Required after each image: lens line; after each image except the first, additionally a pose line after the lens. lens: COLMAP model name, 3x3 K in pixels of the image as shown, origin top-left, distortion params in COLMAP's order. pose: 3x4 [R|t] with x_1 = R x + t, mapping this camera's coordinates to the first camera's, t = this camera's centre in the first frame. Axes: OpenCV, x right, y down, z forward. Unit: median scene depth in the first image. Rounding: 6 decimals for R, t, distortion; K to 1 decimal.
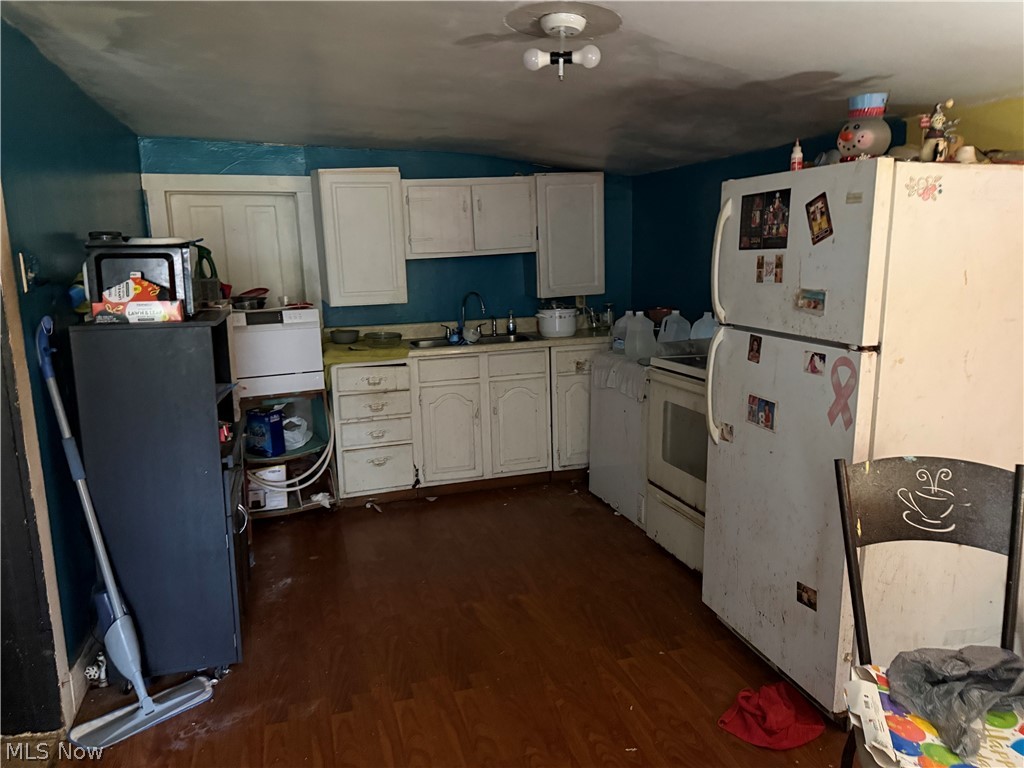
lens RADIAL K [[729.9, 0, 508.7], [0, 729.9, 392.4], [0, 0, 1]] dist [0.004429, -0.004685]
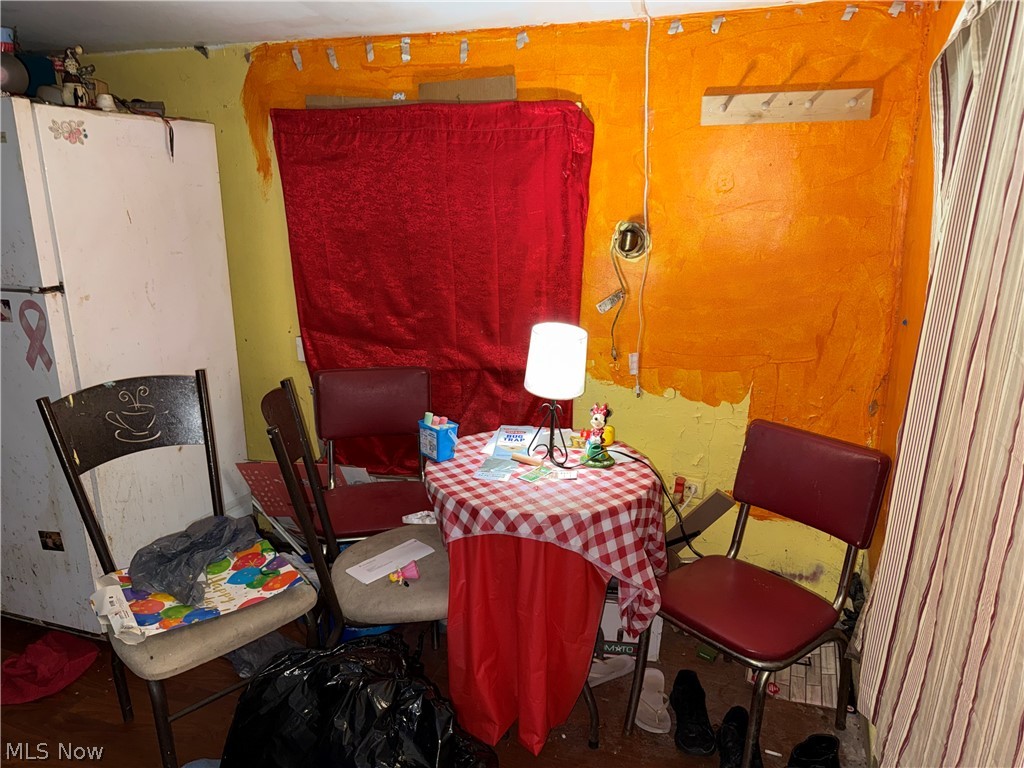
lens RADIAL K [[729.9, 0, 508.7], [0, 729.9, 392.4], [0, 0, 1]] dist [0.004429, -0.004685]
pose [[0.565744, -0.216922, 0.795536, 0.007929], [0.154475, 0.975578, 0.156160, 0.020622], [-0.809982, 0.034544, 0.585437, -0.118301]]
